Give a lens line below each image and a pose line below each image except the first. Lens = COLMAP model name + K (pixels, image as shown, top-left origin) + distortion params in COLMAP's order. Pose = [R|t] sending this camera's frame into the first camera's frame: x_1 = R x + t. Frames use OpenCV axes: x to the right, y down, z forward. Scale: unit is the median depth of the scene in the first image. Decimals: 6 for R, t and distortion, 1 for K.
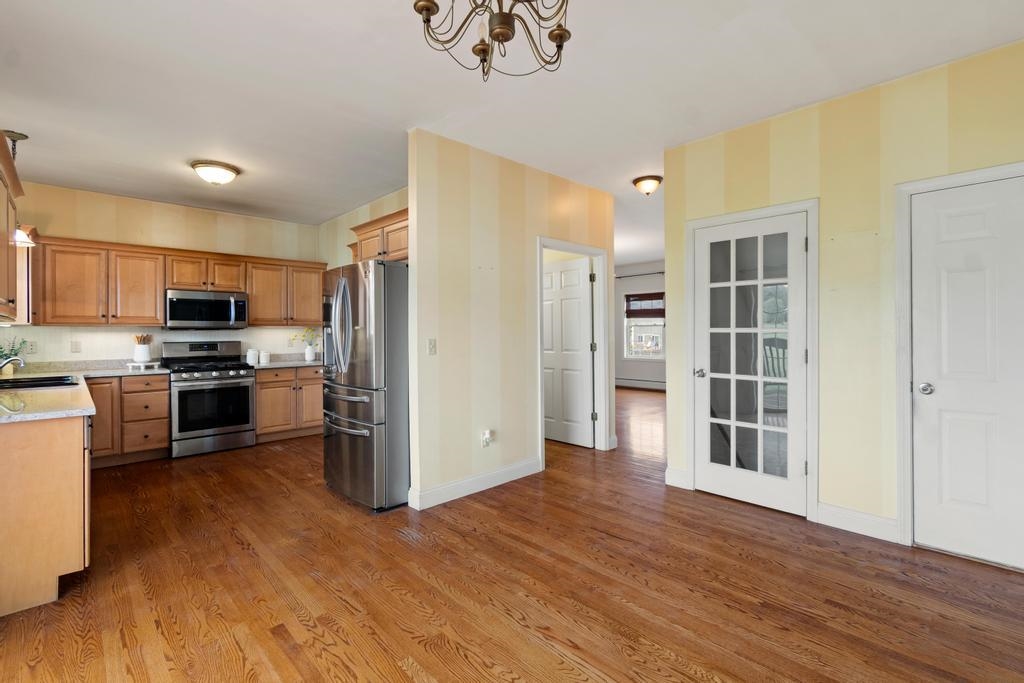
lens RADIAL K [[458.6, 0, 518.8], [0, 458.6, 332.2], [0, 0, 1]] dist [0.001851, -0.001155]
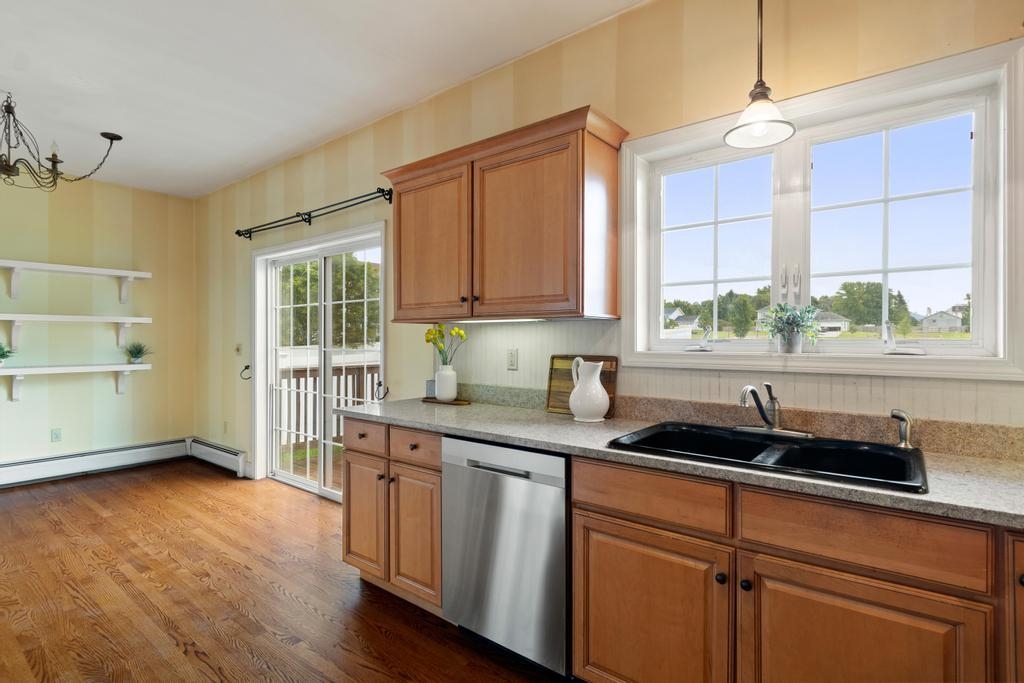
lens RADIAL K [[503.0, 0, 514.9], [0, 503.0, 343.5], [0, 0, 1]] dist [0.001212, -0.001767]
pose [[-0.991377, 0.004723, -0.130952, -0.570802], [0.003562, 0.999952, 0.009099, 0.005054], [0.130989, 0.008554, -0.991347, 1.051116]]
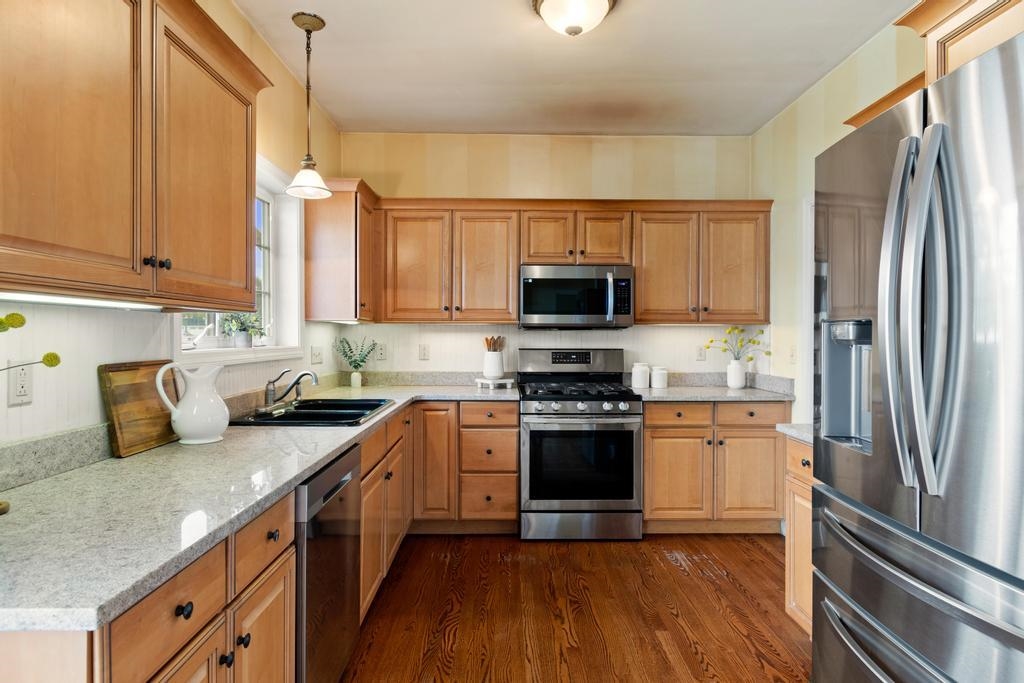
lens RADIAL K [[568.0, 0, 516.8], [0, 568.0, 339.9], [0, 0, 1]] dist [0.002284, -0.000954]
pose [[0.728702, 0.014585, -0.684676, -0.245565], [-0.008209, 0.999887, 0.012563, -0.000193], [0.684782, -0.003534, 0.728740, 0.445770]]
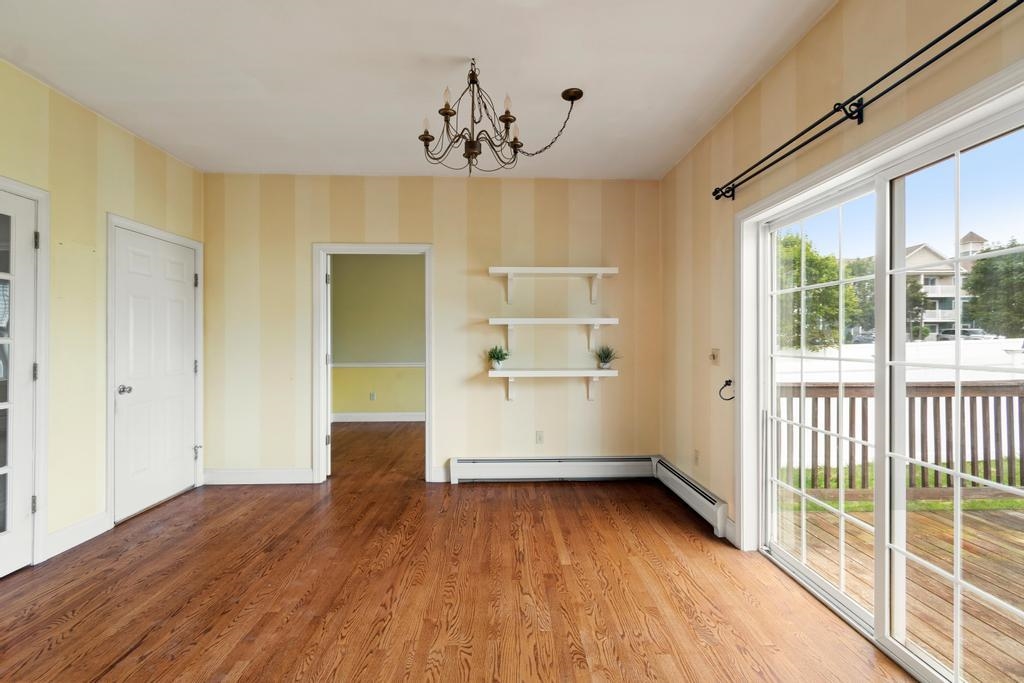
lens RADIAL K [[451.0, 0, 514.4], [0, 451.0, 340.0], [0, 0, 1]] dist [0.000786, -0.000647]
pose [[-0.735792, 0.007749, 0.677163, -0.384563], [0.005355, 0.999970, -0.005624, 0.002347], [-0.677186, -0.000511, -0.735812, 0.662299]]
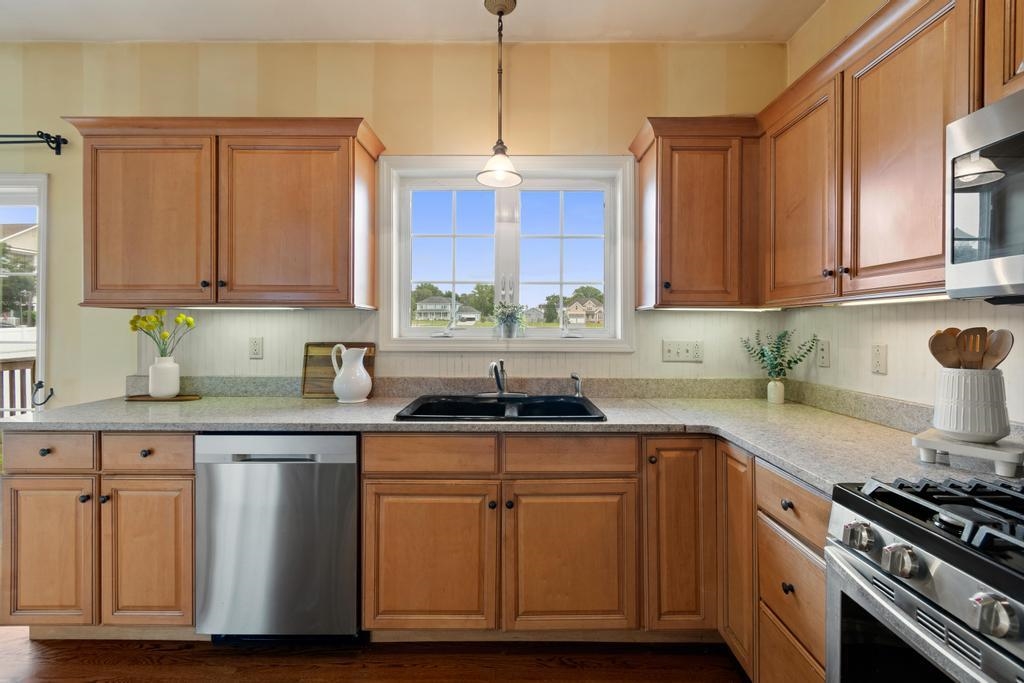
lens RADIAL K [[454.0, 0, 516.9], [0, 454.0, 328.8], [0, 0, 1]] dist [0.001312, -0.000759]
pose [[-0.697587, 0.004716, -0.716484, -0.484525], [0.000378, 0.999981, 0.006214, 0.003975], [0.716500, 0.004064, -0.697576, 1.039949]]
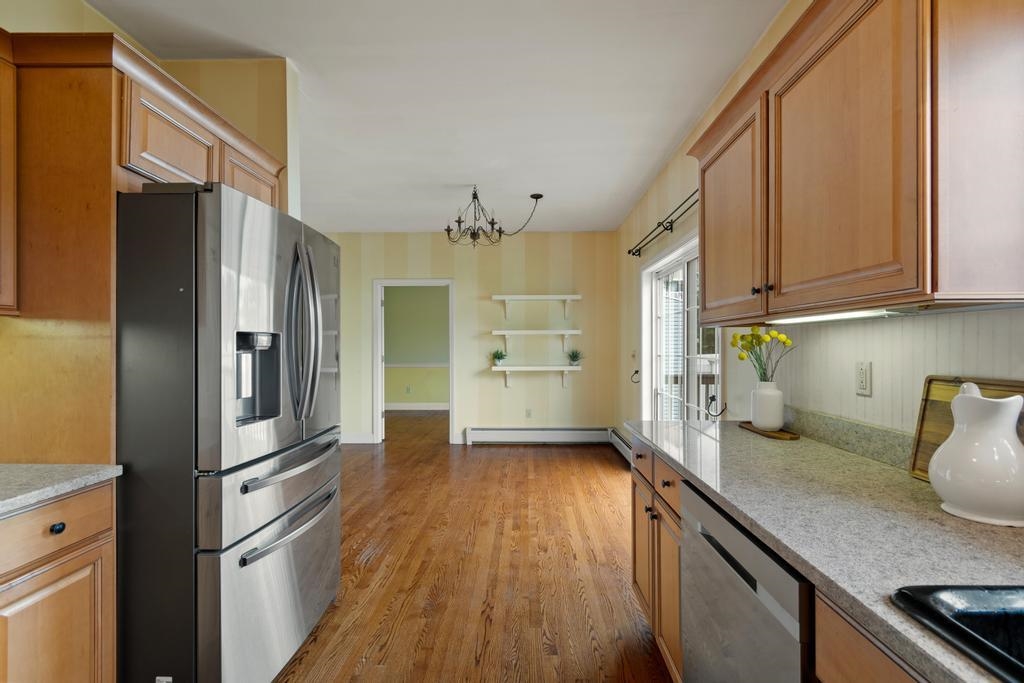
lens RADIAL K [[454.1, 0, 517.5], [0, 454.1, 347.6], [0, 0, 1]] dist [0.002426, -0.000662]
pose [[-0.700783, 0.004763, 0.713358, -0.700660], [0.006009, 0.999982, -0.000773, 0.004848], [-0.713349, 0.003745, -0.700799, 0.886186]]
